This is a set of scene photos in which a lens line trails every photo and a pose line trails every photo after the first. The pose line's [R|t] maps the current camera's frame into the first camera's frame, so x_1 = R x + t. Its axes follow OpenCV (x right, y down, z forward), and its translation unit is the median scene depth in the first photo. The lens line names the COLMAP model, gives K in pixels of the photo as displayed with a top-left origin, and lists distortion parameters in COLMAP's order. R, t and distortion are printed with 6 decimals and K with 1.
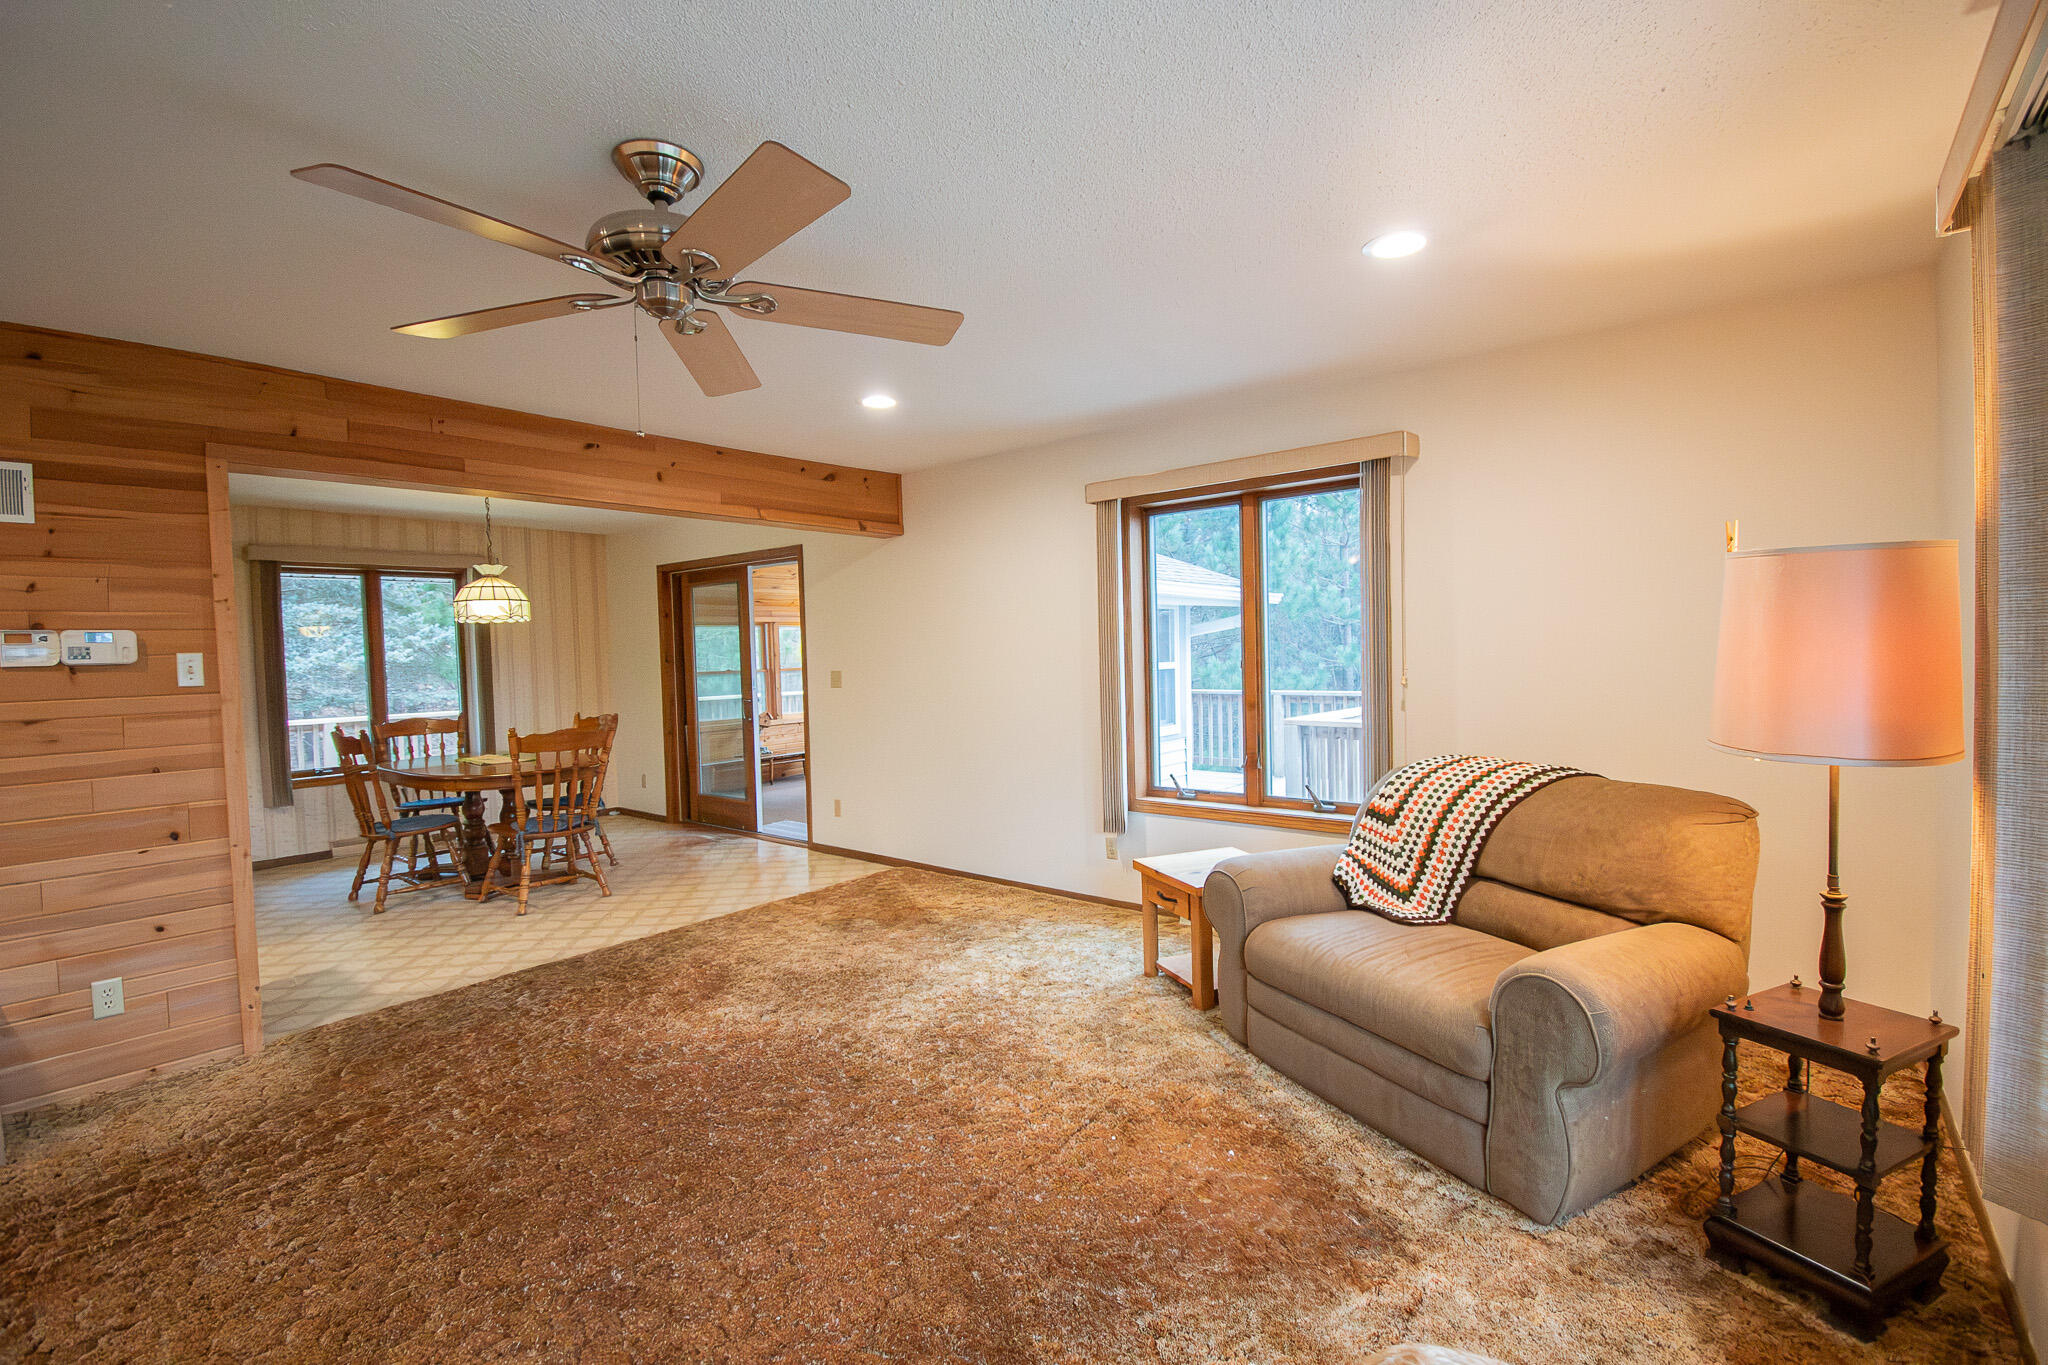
lens RADIAL K [[907.4, 0, 1024.0], [0, 907.4, 682.5], [0, 0, 1]] dist [0.021079, -0.027470]
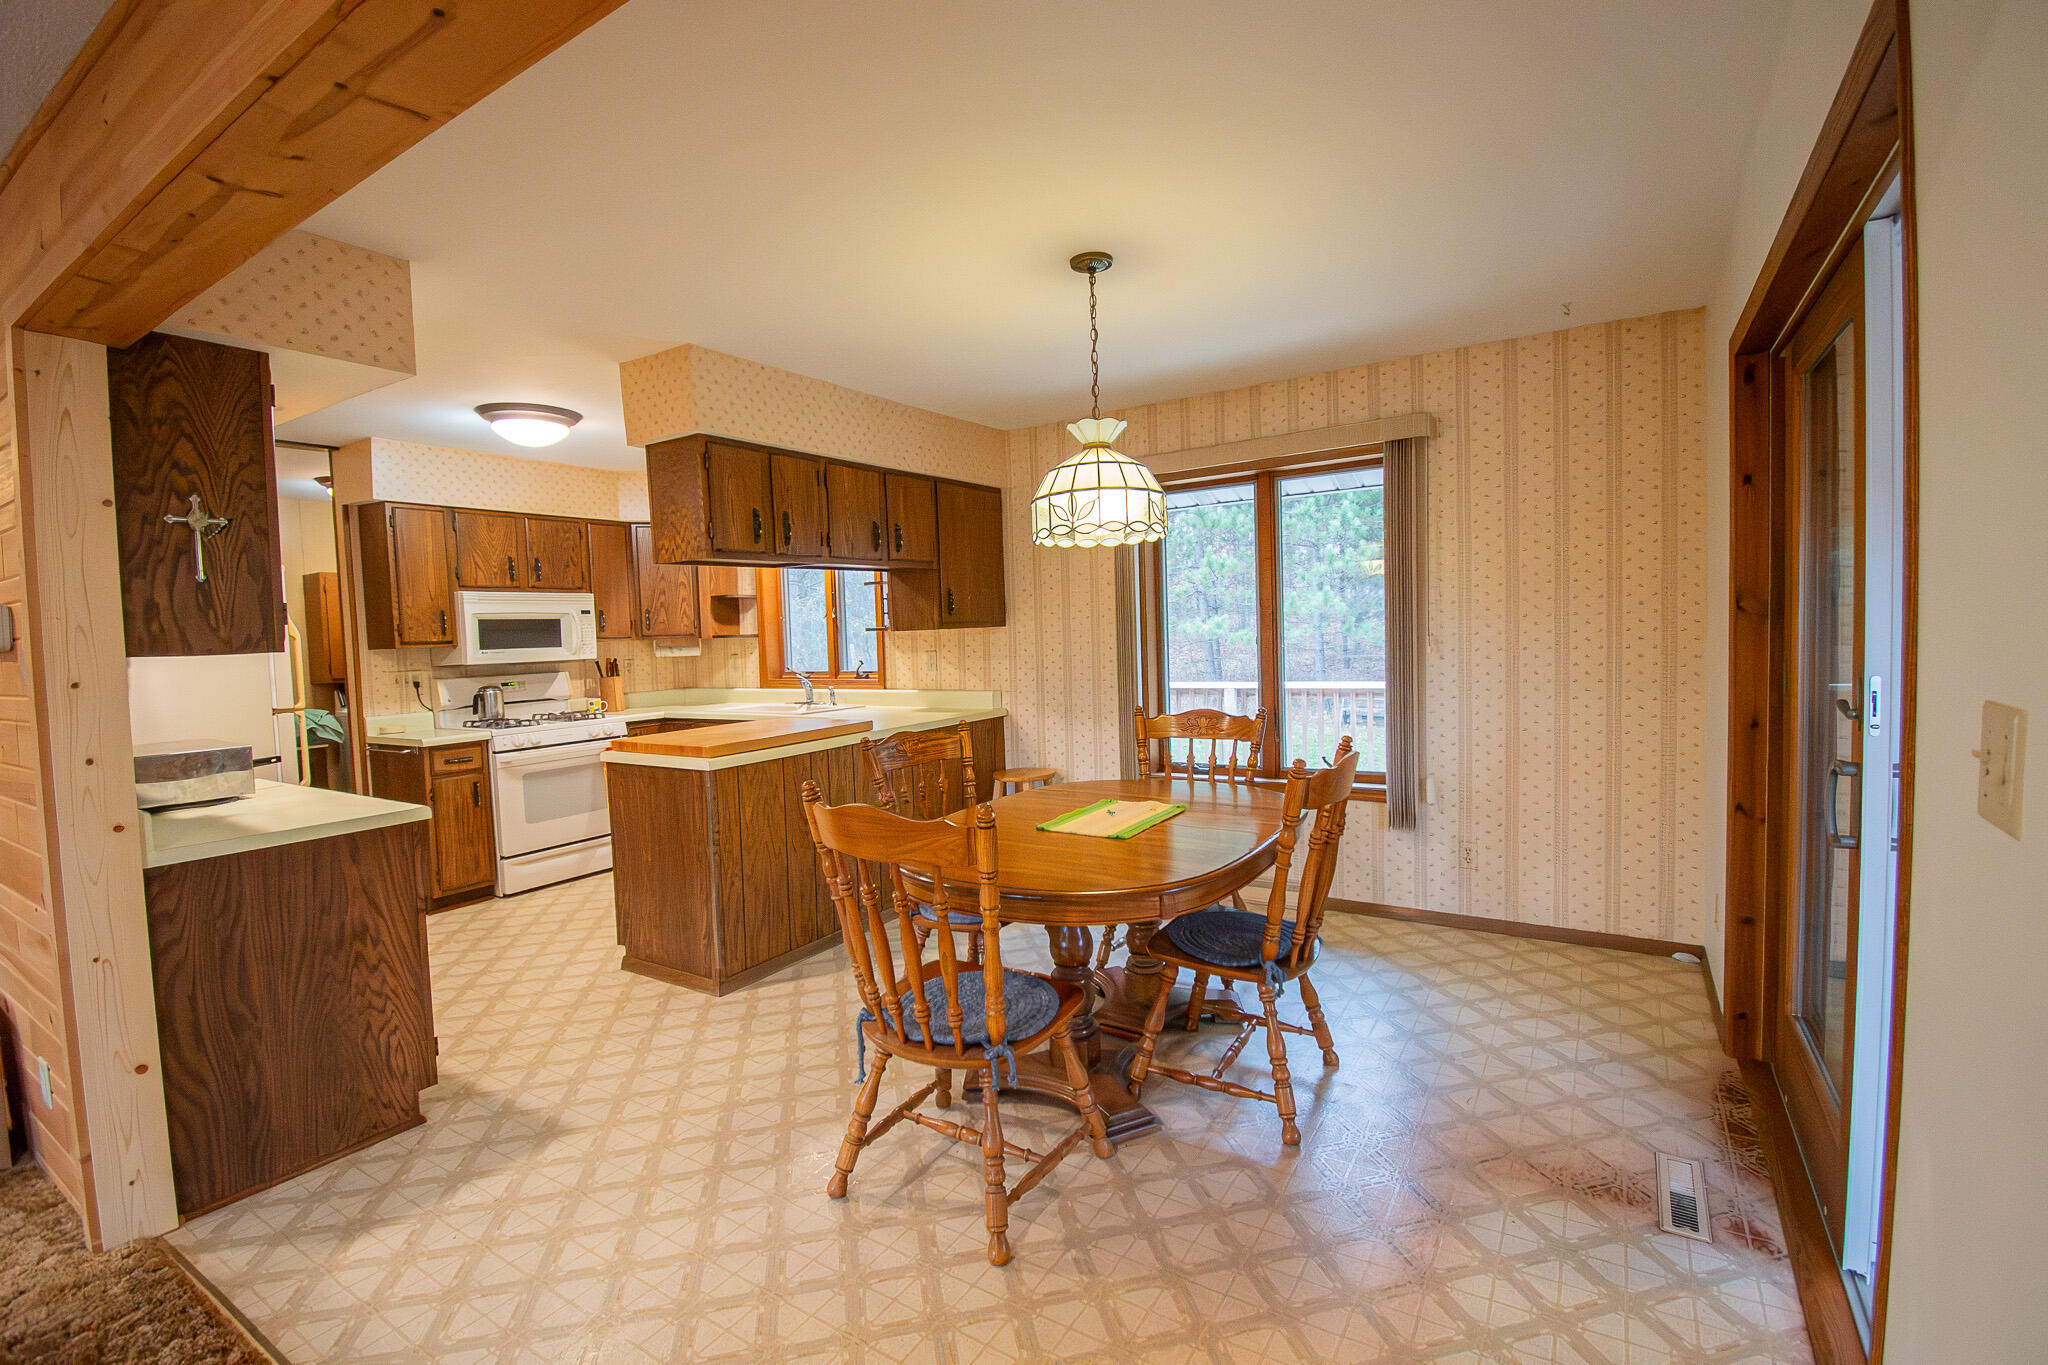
lens RADIAL K [[907.4, 0, 1024.0], [0, 907.4, 682.5], [0, 0, 1]] dist [0.021079, -0.027470]
pose [[0.125519, 0.082426, -0.988661, -0.096413], [-0.003619, 0.996574, 0.082626, -0.027980], [0.992085, -0.006793, 0.125387, 0.864488]]
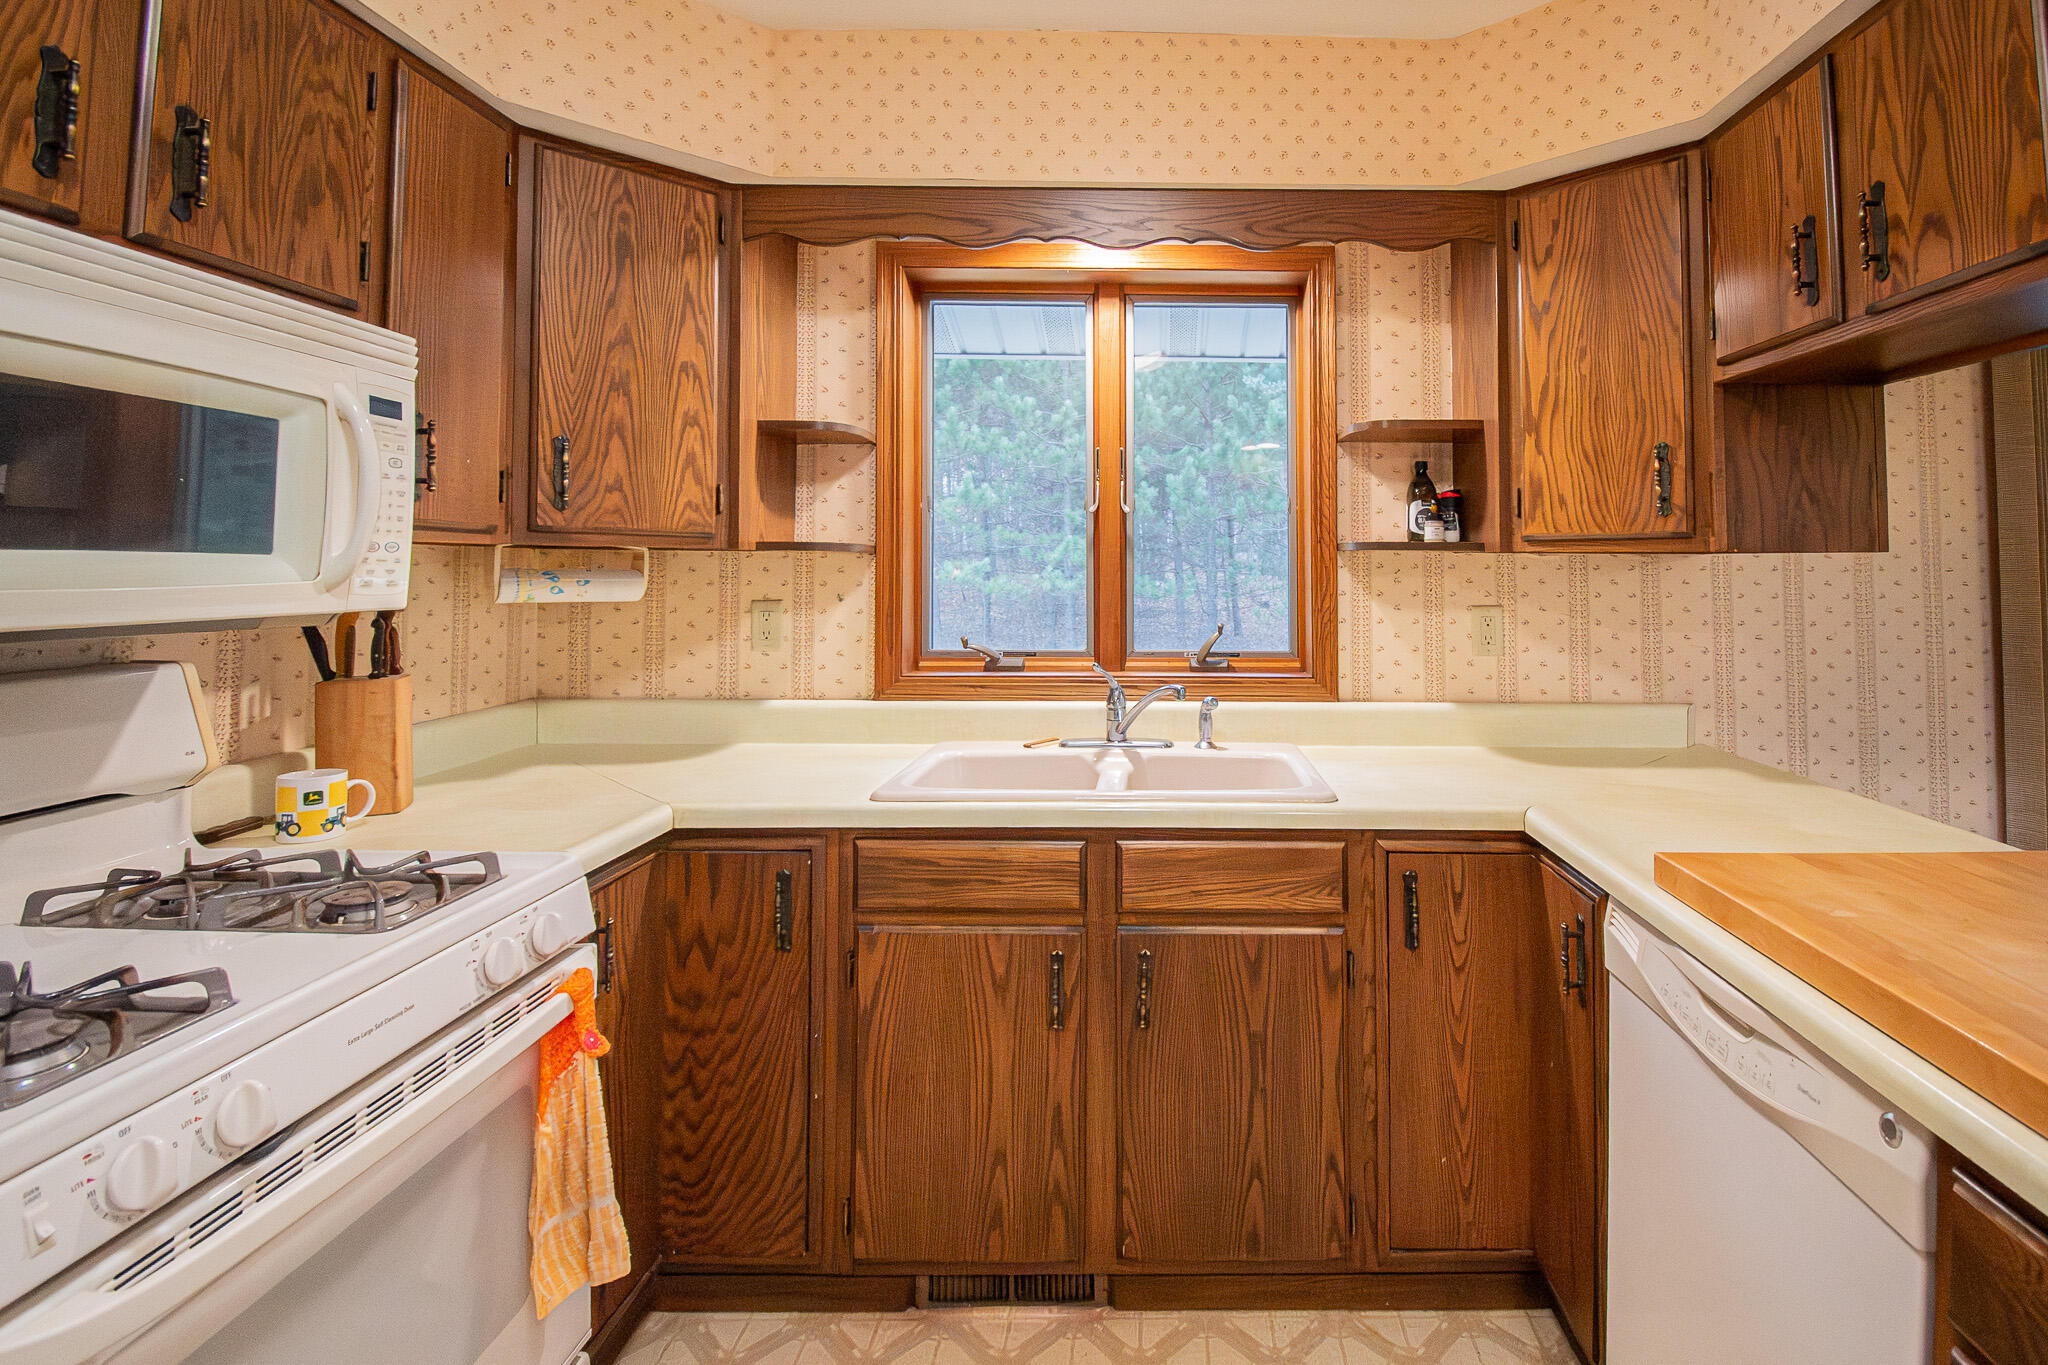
lens RADIAL K [[993.8, 0, 1186.7], [0, 993.8, 545.2], [0, 0, 1]] dist [0.007636, -0.000344]
pose [[0.652540, 0.014128, -0.757623, -0.783941], [-0.051289, 0.998357, -0.025558, 0.008061], [0.756017, 0.055535, 0.652192, 0.524259]]
